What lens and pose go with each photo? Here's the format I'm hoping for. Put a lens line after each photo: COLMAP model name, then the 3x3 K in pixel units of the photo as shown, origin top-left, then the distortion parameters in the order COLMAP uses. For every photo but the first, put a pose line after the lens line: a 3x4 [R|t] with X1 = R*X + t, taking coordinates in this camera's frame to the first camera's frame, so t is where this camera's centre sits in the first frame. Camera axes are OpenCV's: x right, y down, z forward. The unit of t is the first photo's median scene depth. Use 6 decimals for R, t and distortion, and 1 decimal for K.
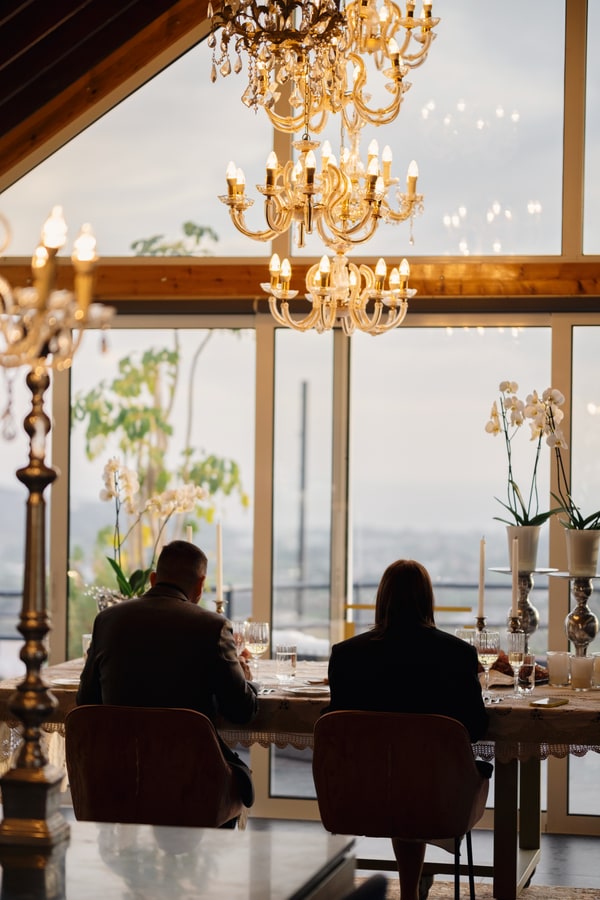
lens RADIAL K [[2112.0, 0, 278.9], [0, 2112.0, 455.6], [0, 0, 1]] dist [0.057573, 0.000000]
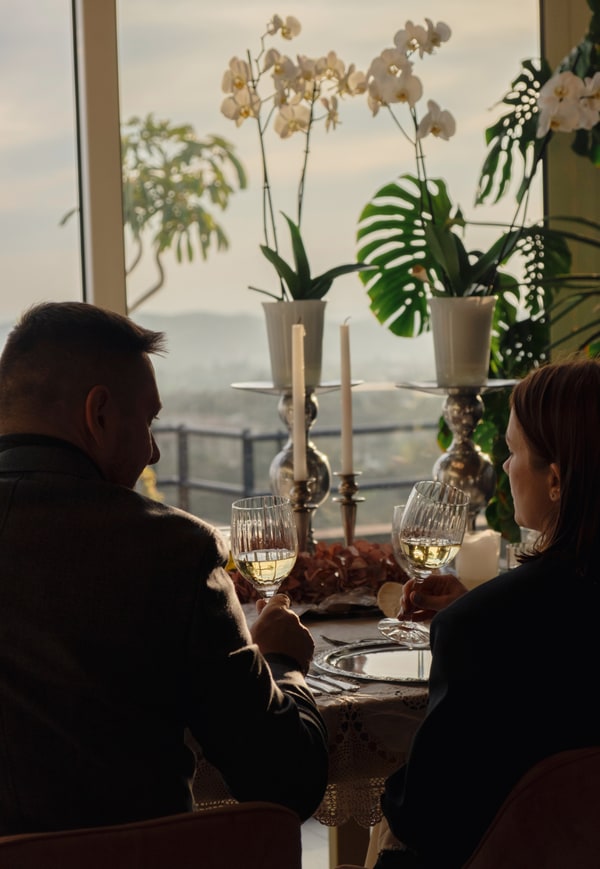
lens RADIAL K [[1988.8, 0, 298.6], [0, 1988.8, 461.2], [0, 0, 1]] dist [0.044356, 0.000000]
pose [[0.783609, -0.084132, 0.615531, -0.194401], [0.033790, 0.995093, 0.092995, 0.027657], [-0.620334, -0.052073, 0.782607, 0.624470]]
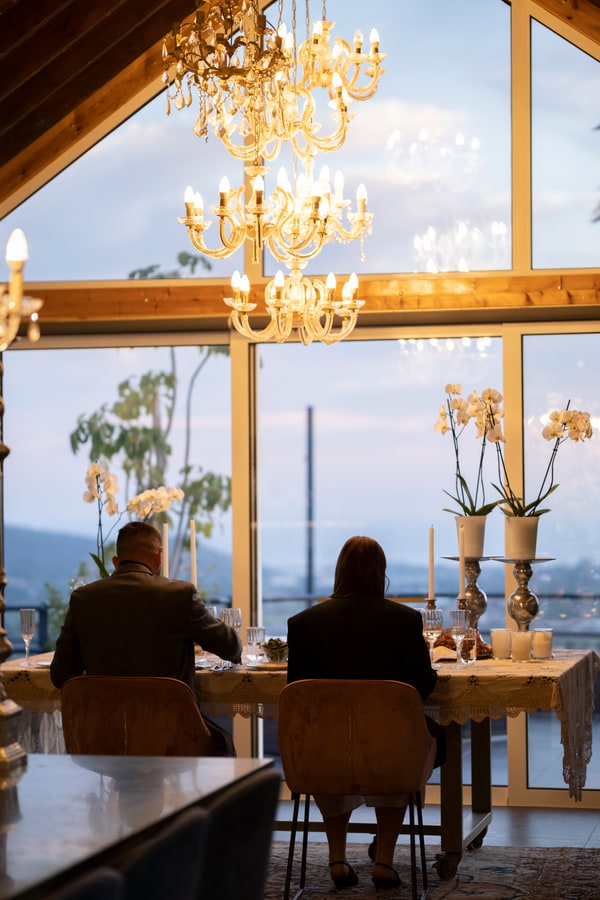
lens RADIAL K [[2112.0, 0, 300.1], [0, 2112.0, 458.2], [0, 0, 1]] dist [0.057573, 0.000000]
pose [[0.999784, -0.020257, -0.004632, 0.034023], [0.020177, 0.999659, -0.016558, 0.019990], [0.004966, 0.016461, 0.999852, -0.092114]]
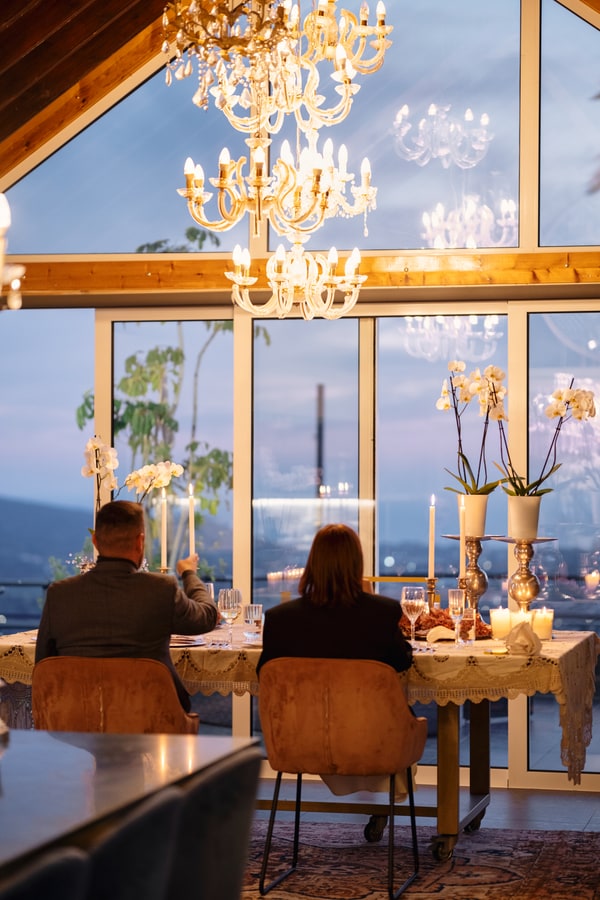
lens RADIAL K [[2112.0, 0, 295.3], [0, 2112.0, 452.1], [0, 0, 1]] dist [0.057573, 0.000000]
pose [[0.999855, -0.009241, -0.014271, 0.041747], [0.009102, 0.999910, -0.009823, 0.021453], [0.014360, 0.009691, 0.999850, -0.080620]]
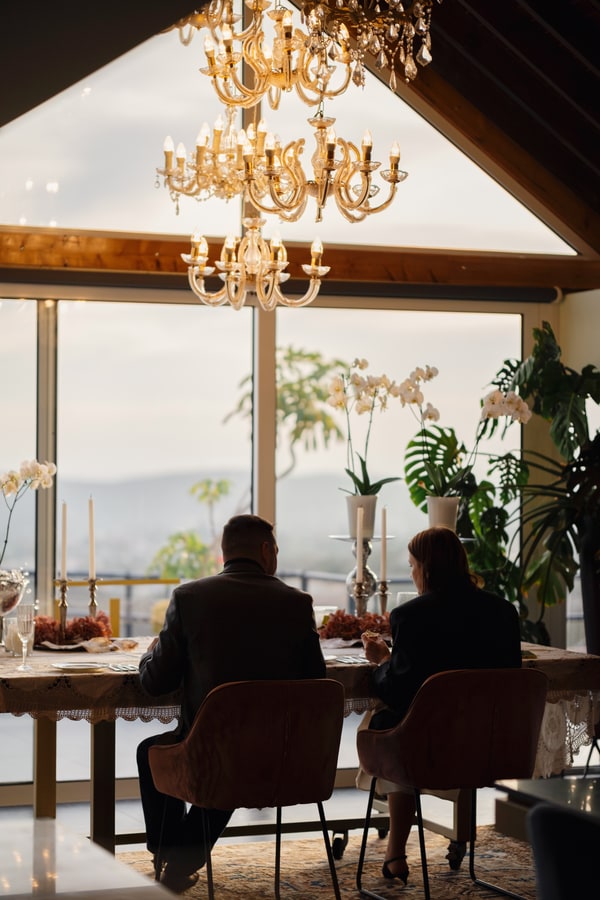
lens RADIAL K [[2112.0, 0, 289.4], [0, 2112.0, 465.0], [0, 0, 1]] dist [0.057573, 0.000000]
pose [[0.825205, -0.009398, 0.564756, -0.520630], [0.002461, 0.999912, 0.013044, 0.004333], [-0.564828, -0.009374, 0.825155, 0.153290]]
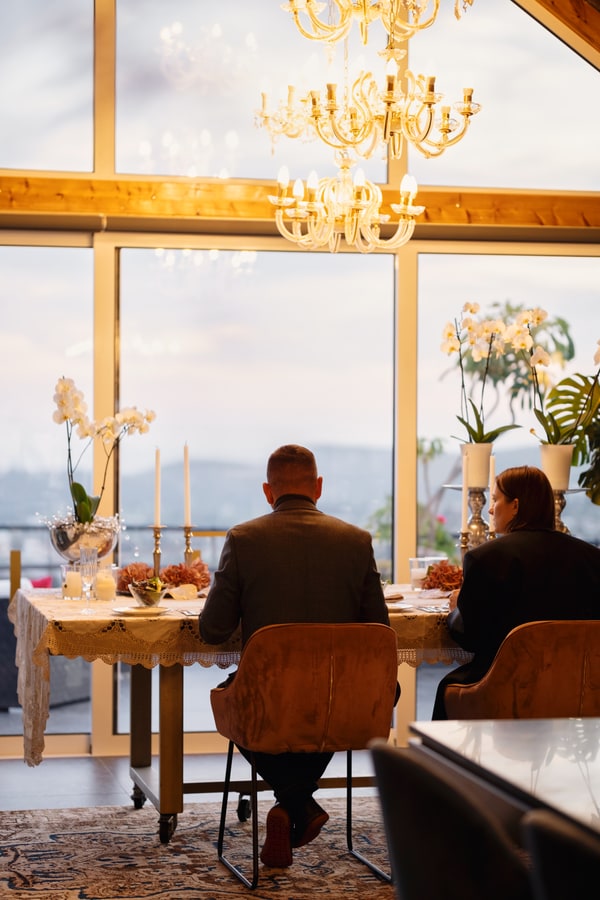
lens RADIAL K [[2112.0, 0, 300.5], [0, 2112.0, 452.4], [0, 0, 1]] dist [0.057573, 0.000000]
pose [[0.906195, -0.012358, 0.422680, -0.403151], [0.004458, 0.999797, 0.019674, 0.017377], [-0.422838, -0.015944, 0.906065, 0.109713]]
